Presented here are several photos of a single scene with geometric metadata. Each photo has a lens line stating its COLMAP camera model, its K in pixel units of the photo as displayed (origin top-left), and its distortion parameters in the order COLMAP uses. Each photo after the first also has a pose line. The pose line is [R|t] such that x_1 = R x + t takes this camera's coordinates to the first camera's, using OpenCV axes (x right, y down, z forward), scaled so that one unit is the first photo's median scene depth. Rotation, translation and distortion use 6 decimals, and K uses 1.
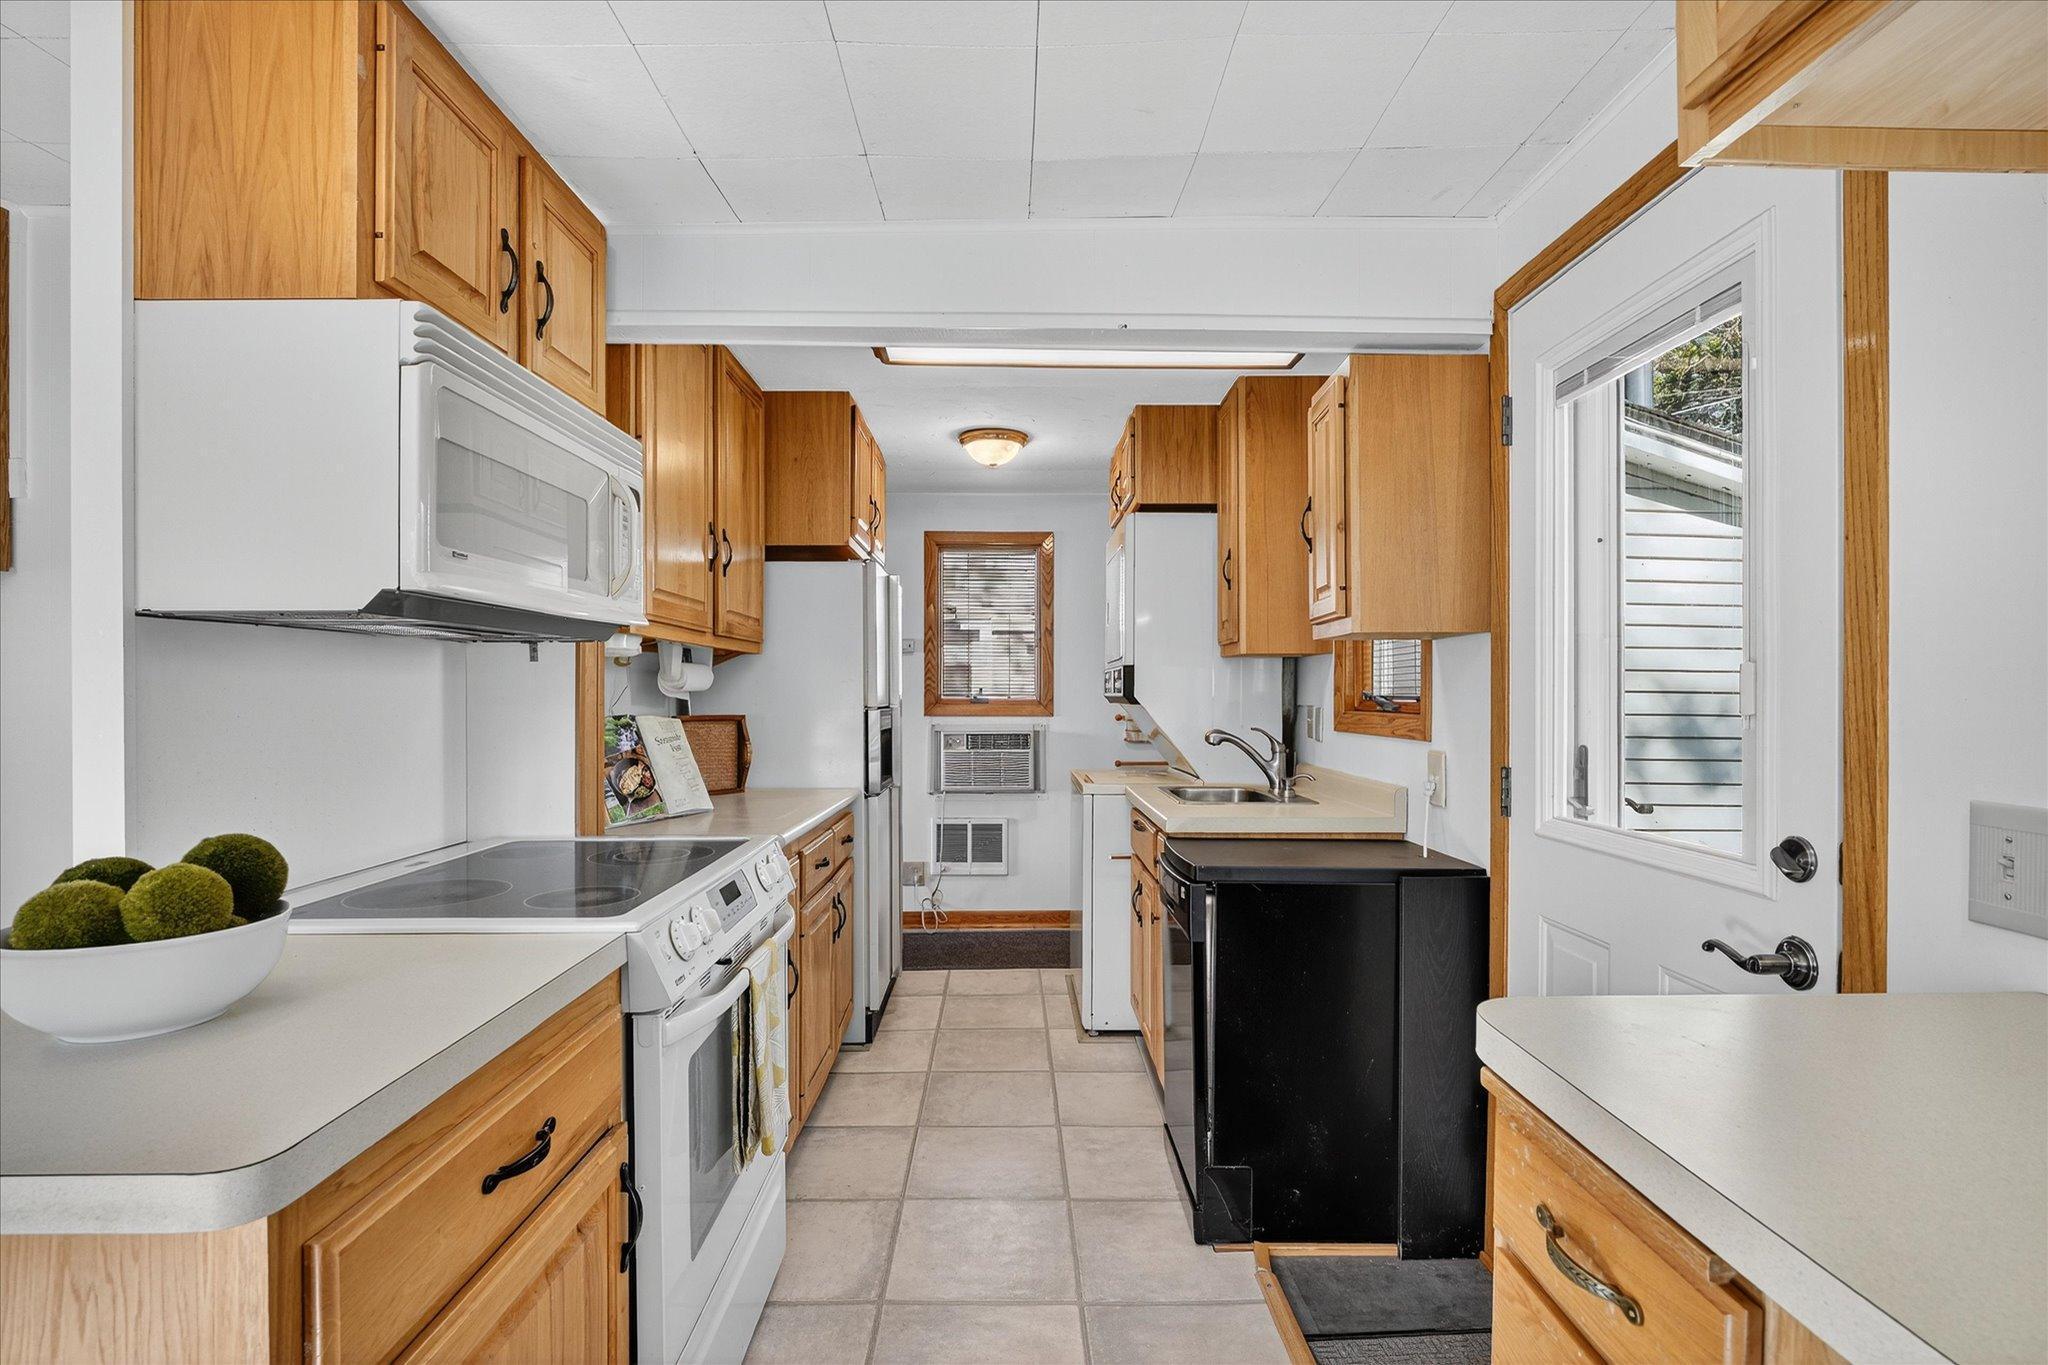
lens RADIAL K [[966.5, 0, 1024.0], [0, 966.5, 682.5], [0, 0, 1]] dist [-0.000911, -0.000257]
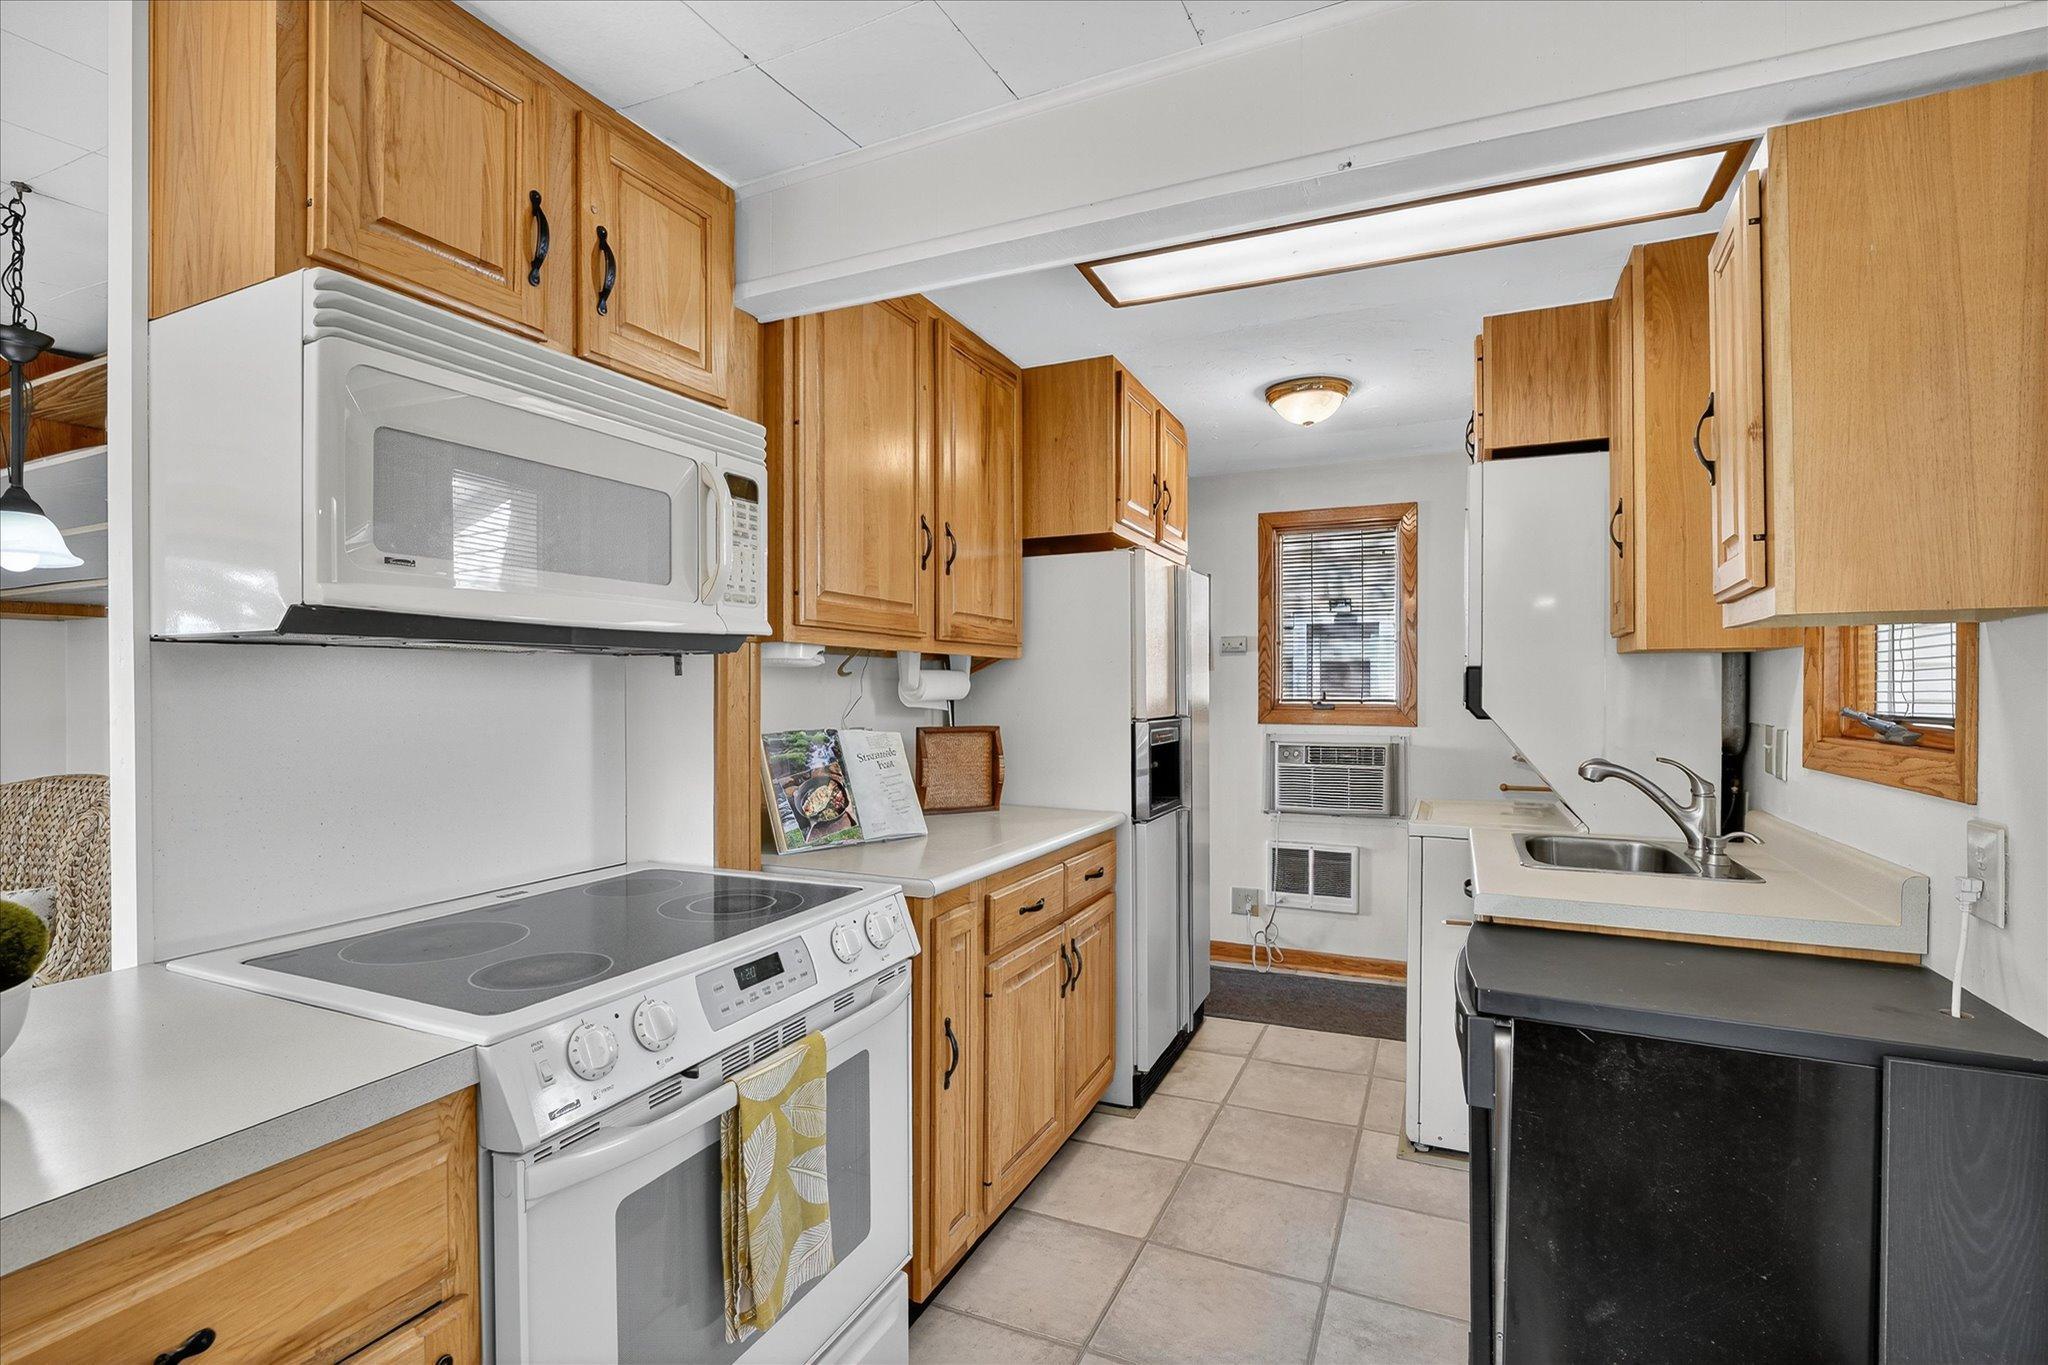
lens RADIAL K [[946.8, 0, 1024.0], [0, 946.8, 682.5], [0, 0, 1]] dist [-0.012175, 0.000172]
pose [[0.902738, -0.002503, -0.430183, 0.117149], [0.004329, 0.999985, 0.003266, -0.010369], [0.430169, -0.004811, 0.902736, 0.205748]]
